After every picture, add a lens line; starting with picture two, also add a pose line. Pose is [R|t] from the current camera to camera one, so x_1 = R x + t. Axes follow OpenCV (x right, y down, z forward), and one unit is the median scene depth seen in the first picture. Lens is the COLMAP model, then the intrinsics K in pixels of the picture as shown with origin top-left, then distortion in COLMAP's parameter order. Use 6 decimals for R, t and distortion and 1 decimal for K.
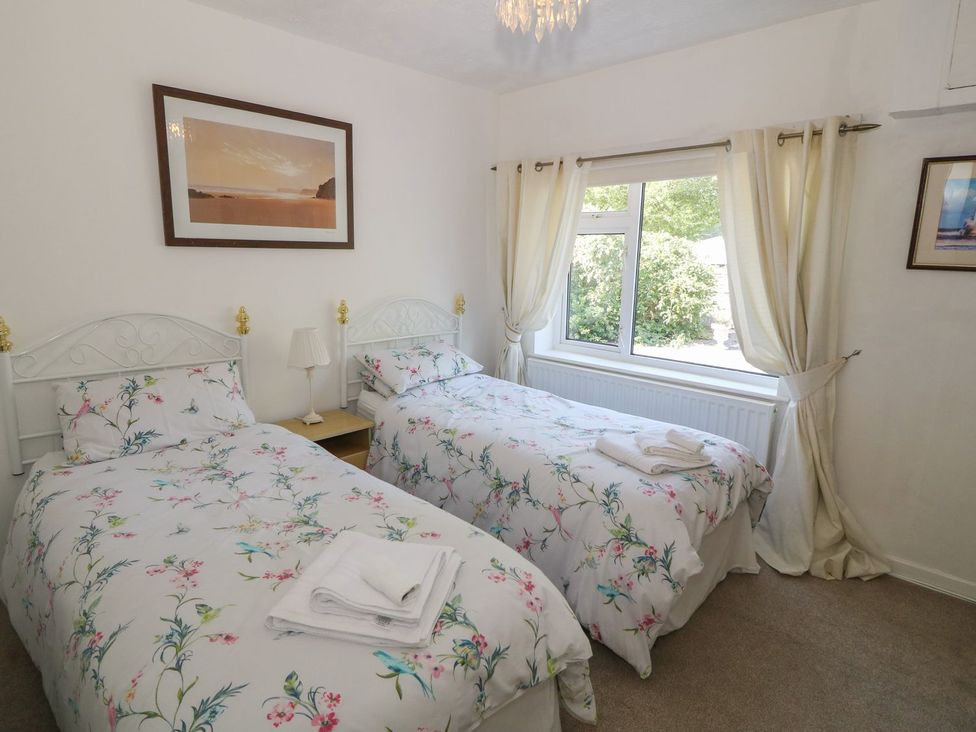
lens RADIAL K [[522.4, 0, 488.0], [0, 522.4, 366.0], [0, 0, 1]] dist [-0.013075, -0.000530]
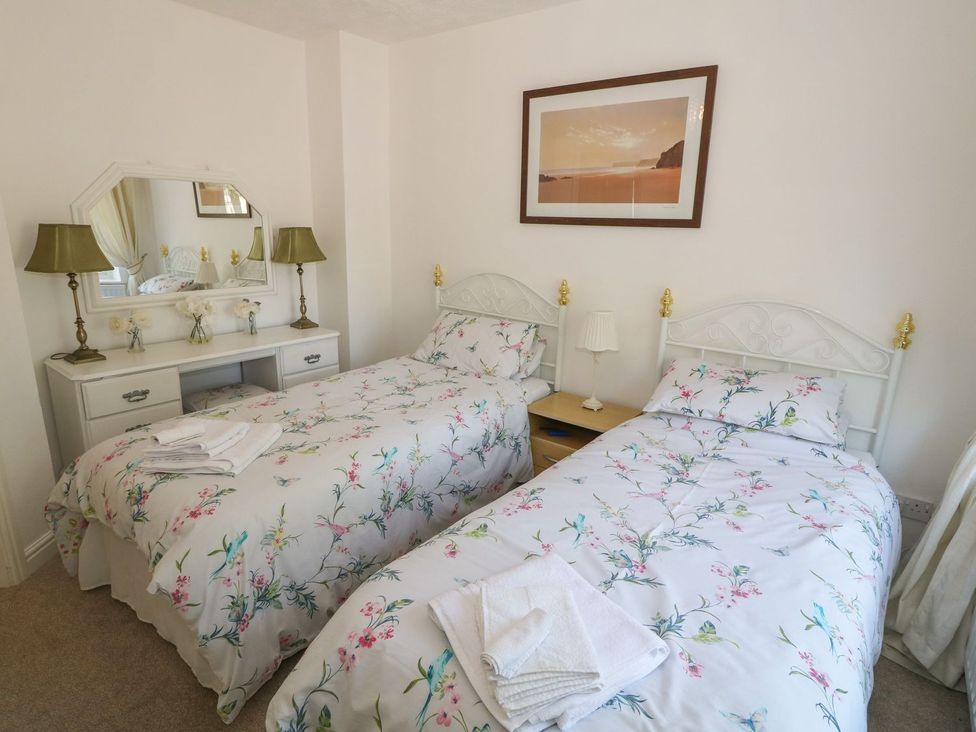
lens RADIAL K [[522.4, 0, 488.0], [0, 522.4, 366.0], [0, 0, 1]] dist [-0.013075, -0.000530]
pose [[0.145687, 0.248018, -0.957738, 0.583940], [-0.234737, 0.949088, 0.210071, -0.133093], [0.961079, 0.194212, 0.196489, 0.660998]]
